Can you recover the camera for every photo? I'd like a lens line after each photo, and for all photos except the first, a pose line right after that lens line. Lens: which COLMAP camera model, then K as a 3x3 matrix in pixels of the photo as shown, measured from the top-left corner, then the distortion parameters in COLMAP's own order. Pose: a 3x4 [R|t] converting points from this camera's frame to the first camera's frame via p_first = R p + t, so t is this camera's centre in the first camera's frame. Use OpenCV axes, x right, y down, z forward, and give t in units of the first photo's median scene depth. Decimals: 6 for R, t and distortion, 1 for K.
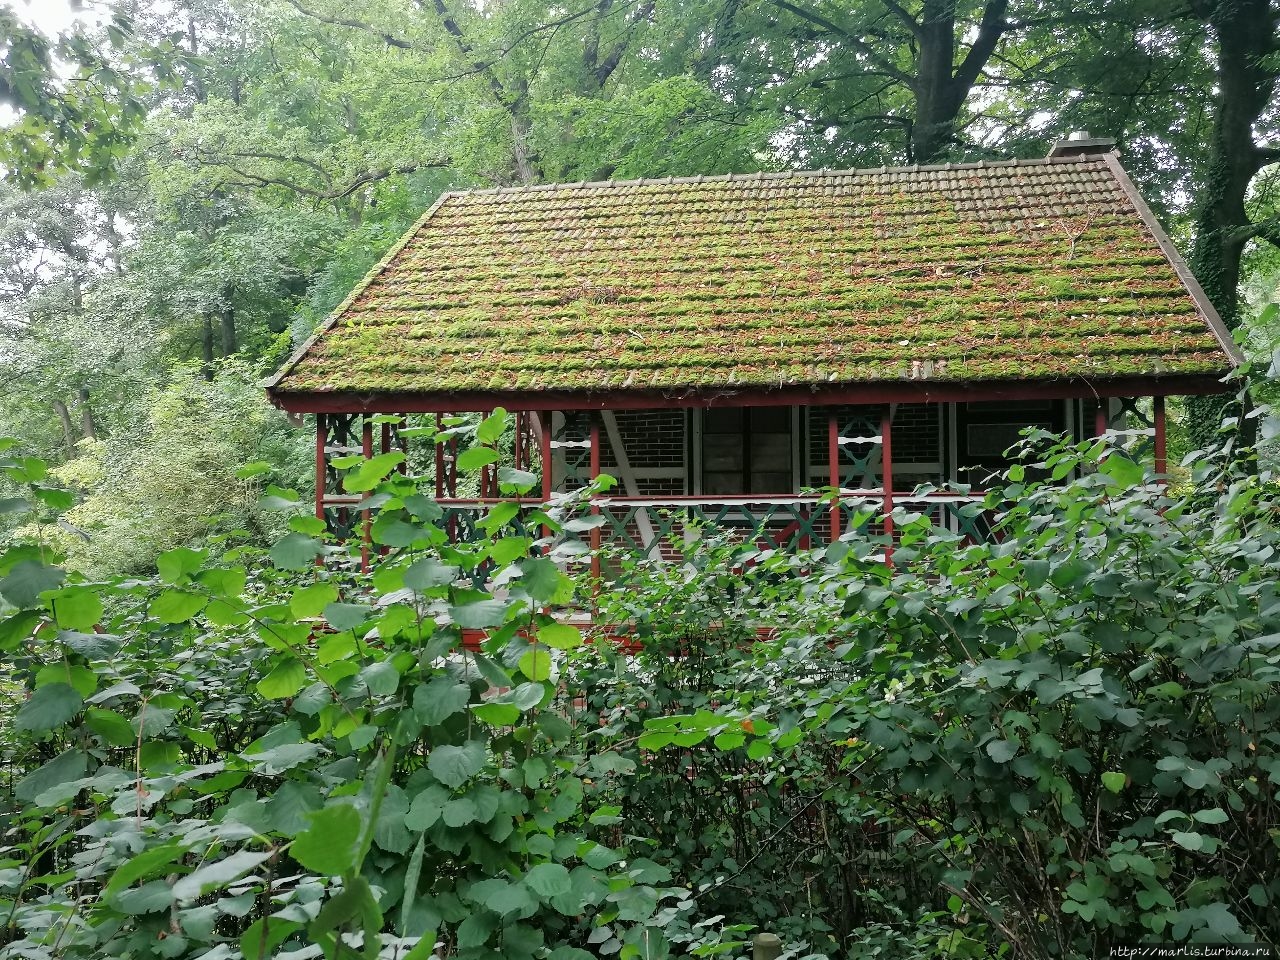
lens RADIAL K [[1129.1, 0, 640.0], [0, 1129.1, 480.0], [0, 0, 1]] dist [0.002459, 0.002271]
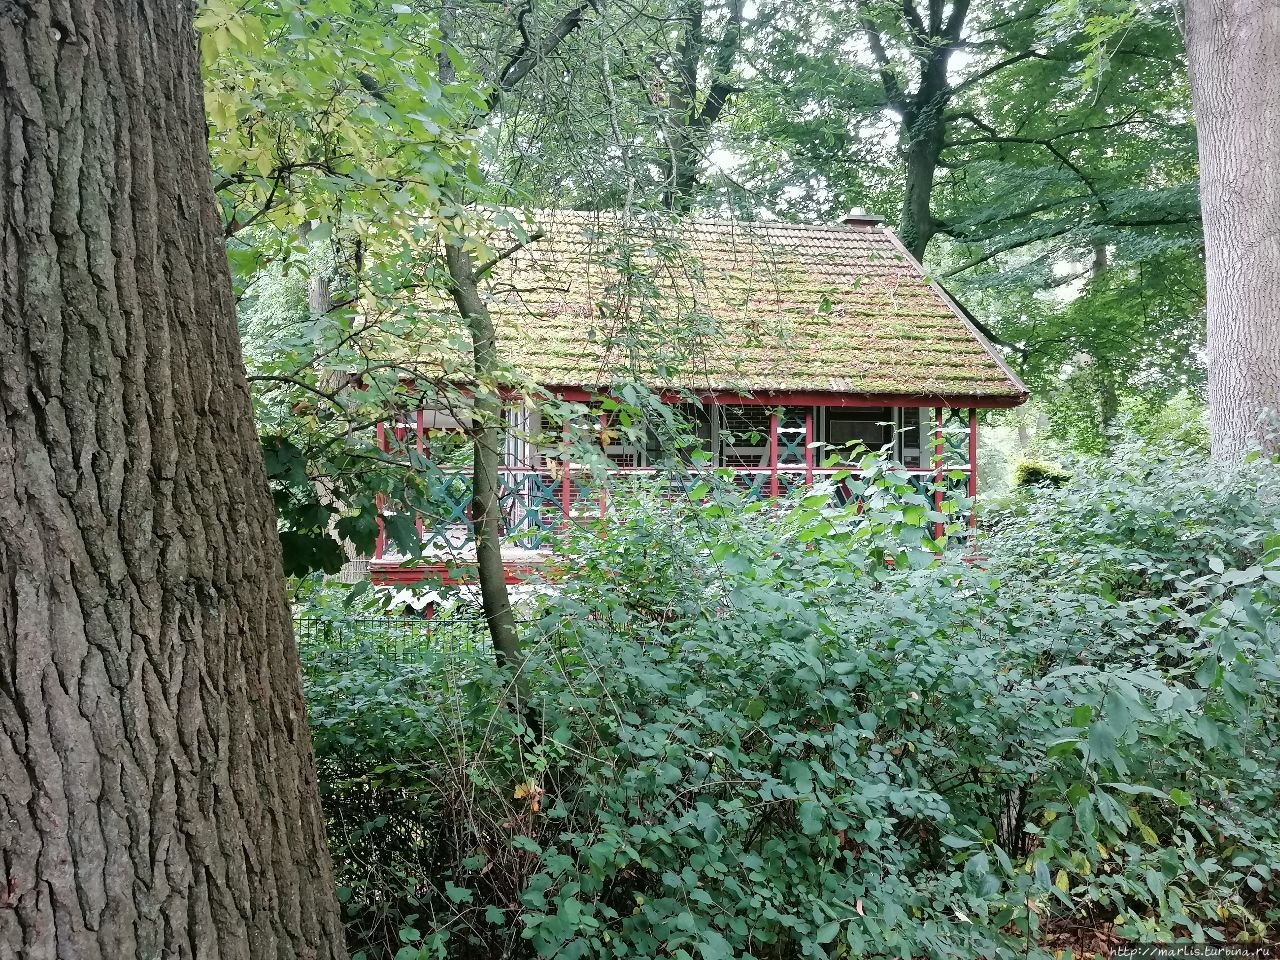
lens RADIAL K [[1129.1, 0, 640.0], [0, 1129.1, 480.0], [0, 0, 1]] dist [0.002459, 0.002271]
pose [[0.926288, 0.009255, 0.376702, -0.526231], [-0.017759, 0.999660, 0.019108, 0.004075], [-0.376397, -0.024390, 0.926137, -0.261812]]
